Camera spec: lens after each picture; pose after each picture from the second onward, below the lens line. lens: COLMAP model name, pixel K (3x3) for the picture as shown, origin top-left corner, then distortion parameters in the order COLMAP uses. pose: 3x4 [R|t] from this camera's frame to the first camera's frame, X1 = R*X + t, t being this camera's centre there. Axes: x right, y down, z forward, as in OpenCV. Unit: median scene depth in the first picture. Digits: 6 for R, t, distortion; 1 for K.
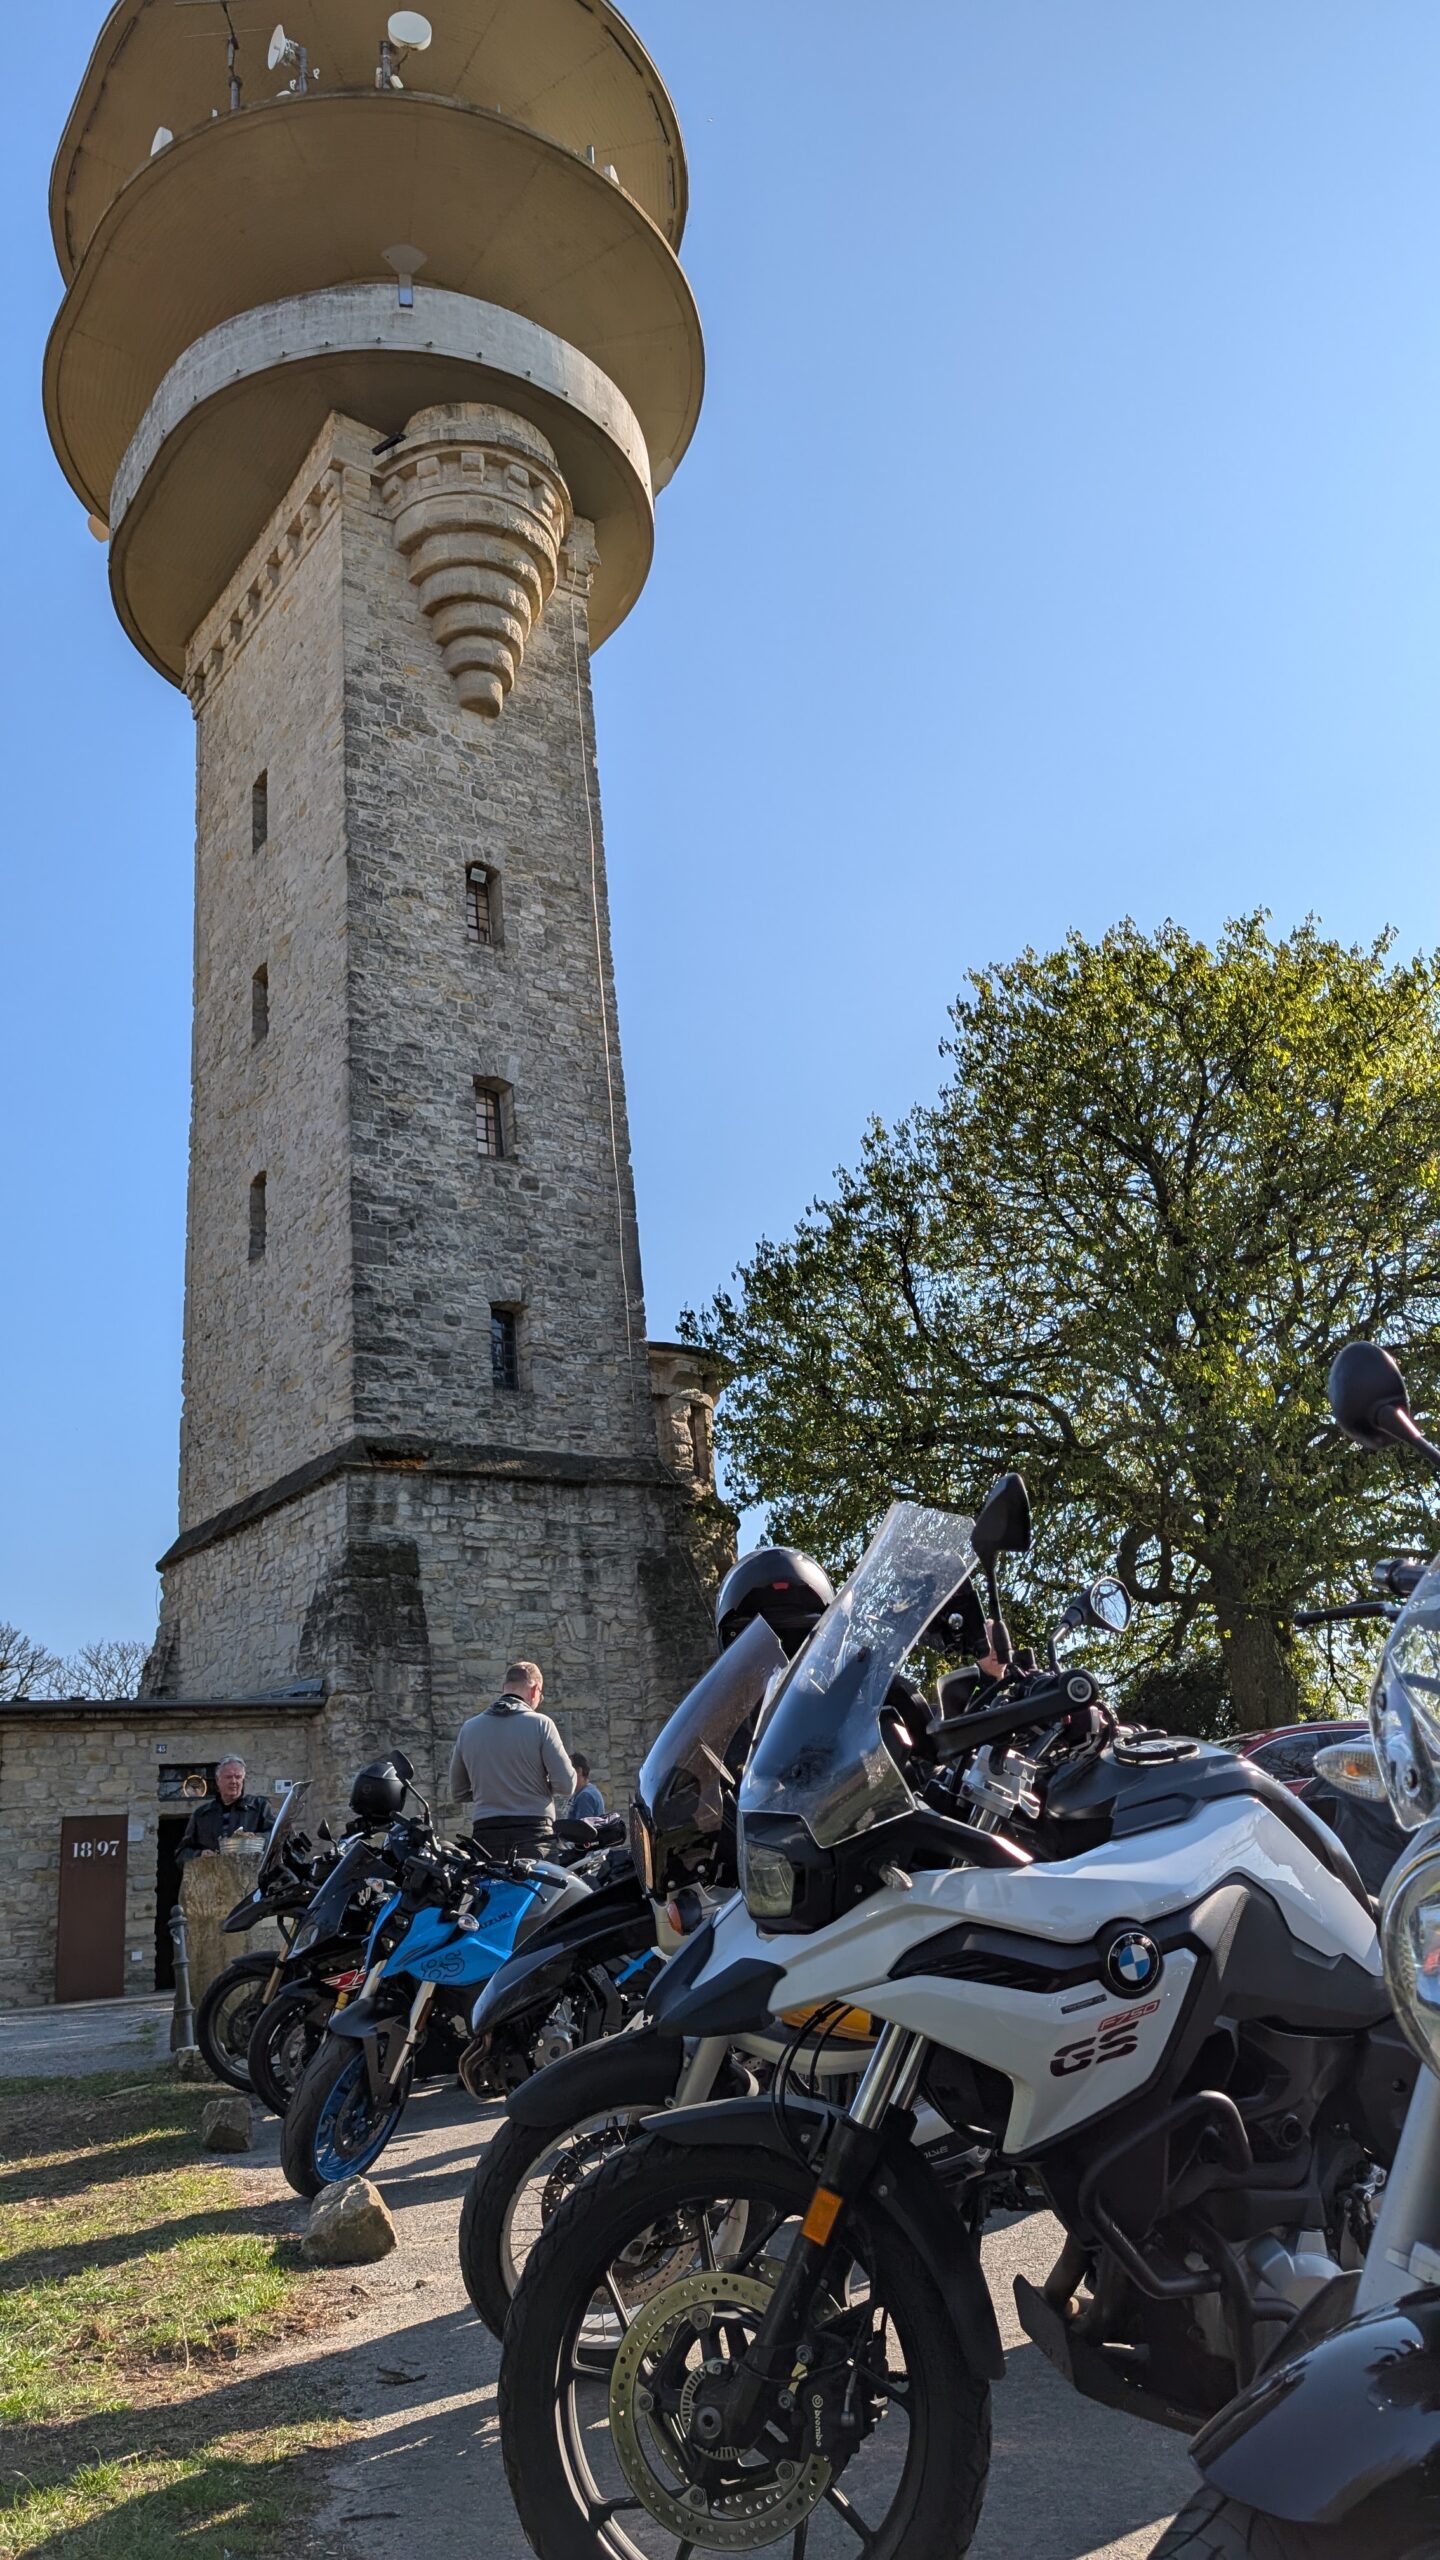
lens RADIAL K [[1930.3, 0, 720.0], [0, 1930.3, 1280.0], [0, 0, 1]] dist [0.004971, 0.006646]
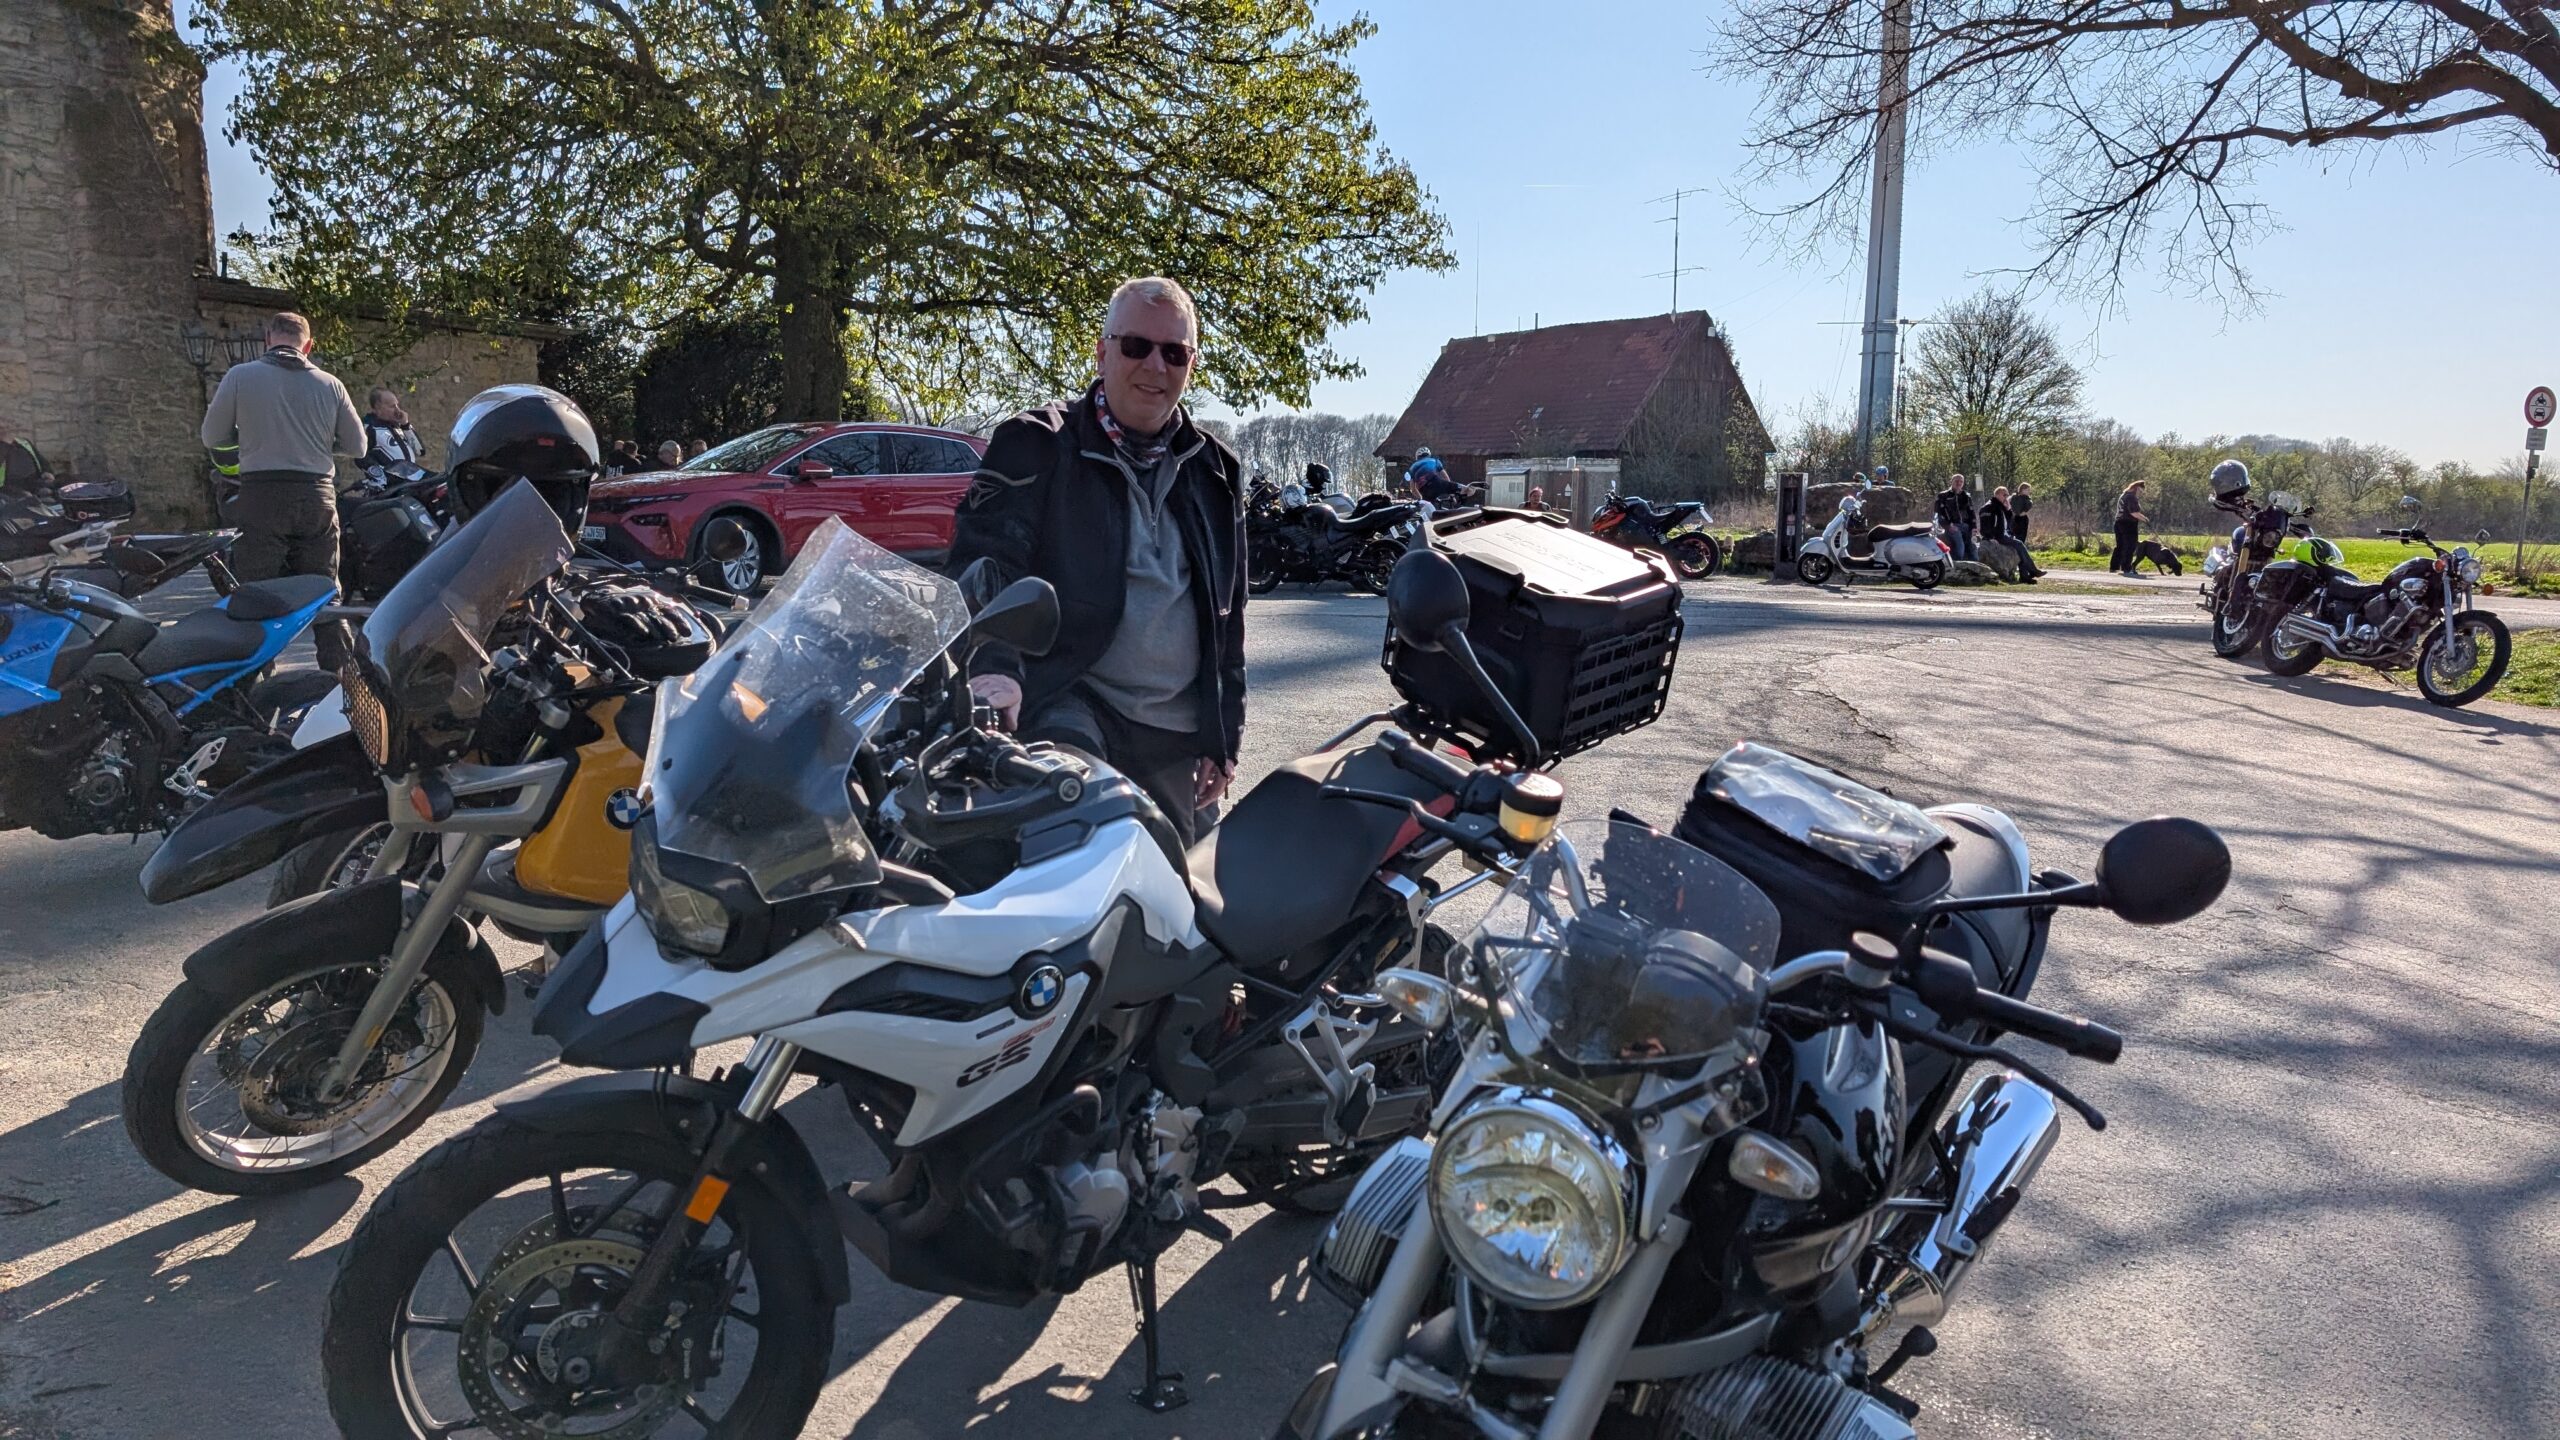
lens RADIAL K [[1930.3, 0, 1277.8], [0, 1930.3, 792.9], [0, 0, 1]] dist [0.004971, 0.006646]
pose [[0.854666, 0.006529, 0.519138, -0.218916], [-0.236831, 0.894727, 0.378647, -0.173549], [-0.462015, -0.446565, 0.766239, 0.150480]]
